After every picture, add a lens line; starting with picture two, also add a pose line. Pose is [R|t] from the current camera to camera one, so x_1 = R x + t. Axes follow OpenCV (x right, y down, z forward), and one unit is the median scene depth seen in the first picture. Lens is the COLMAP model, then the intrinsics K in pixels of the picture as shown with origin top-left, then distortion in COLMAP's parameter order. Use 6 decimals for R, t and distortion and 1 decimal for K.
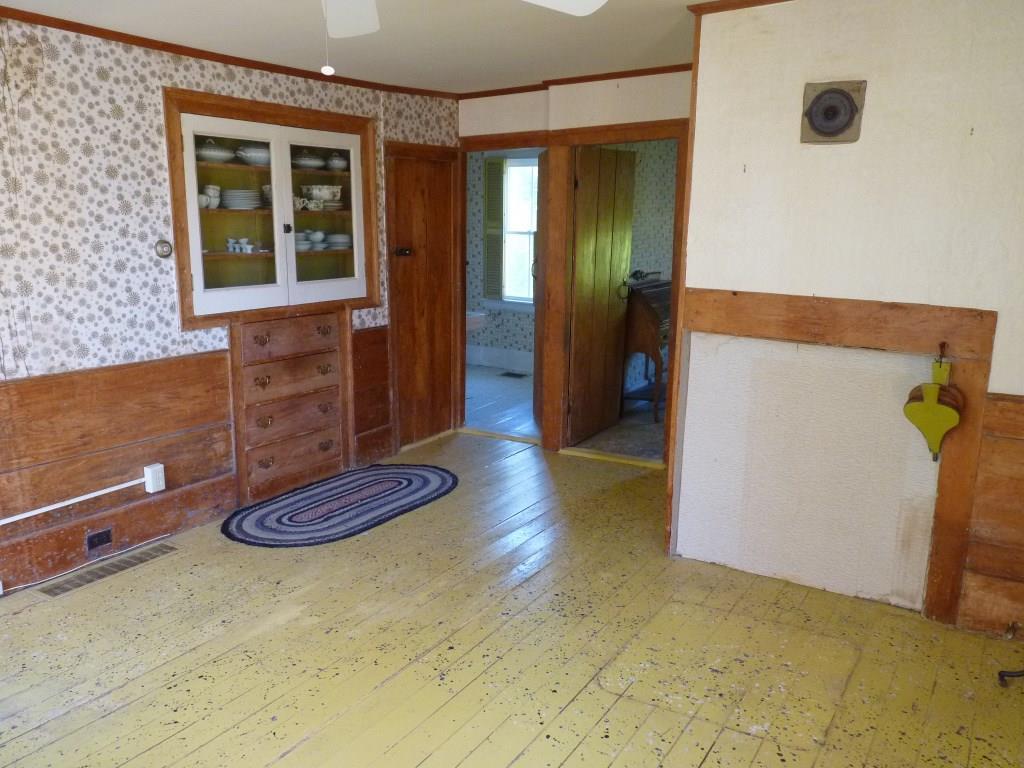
lens RADIAL K [[821.2, 0, 511.7], [0, 821.2, 384.0], [0, 0, 1]] dist [-0.023650, 0.007287]
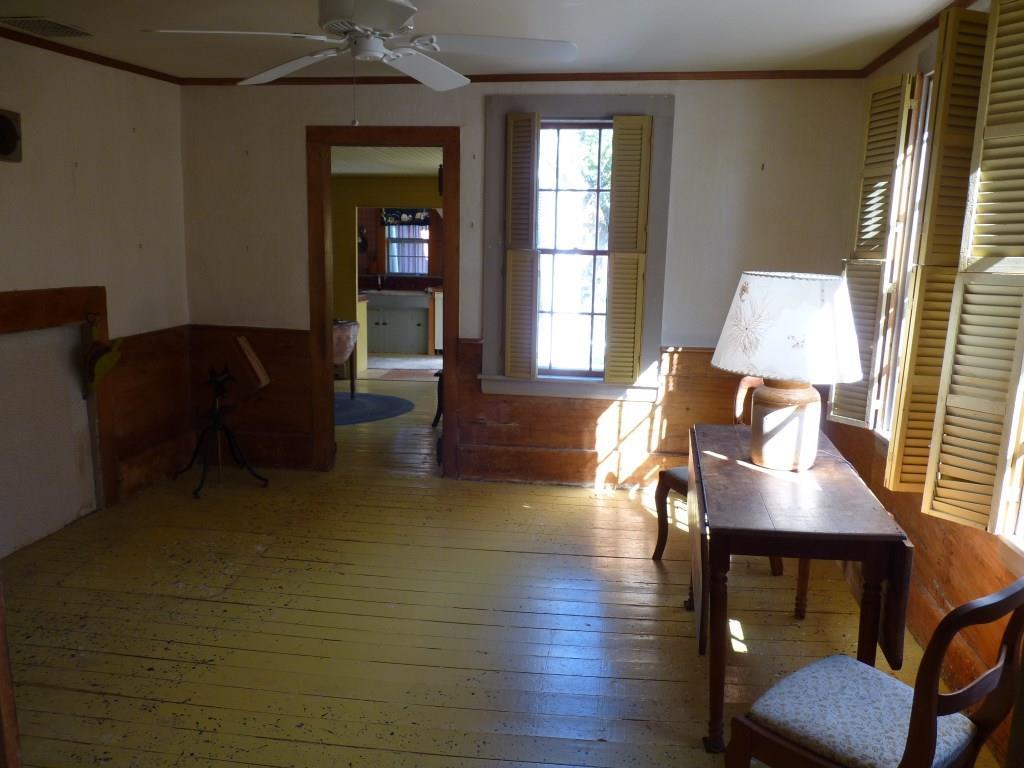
lens RADIAL K [[821.2, 0, 512.4], [0, 821.2, 387.6], [0, 0, 1]] dist [-0.023650, 0.007287]
pose [[-0.422054, -0.173944, 0.889727, -1.040301], [0.157638, 0.952388, 0.260972, -0.176255], [-0.892760, 0.250400, -0.374539, 0.883594]]
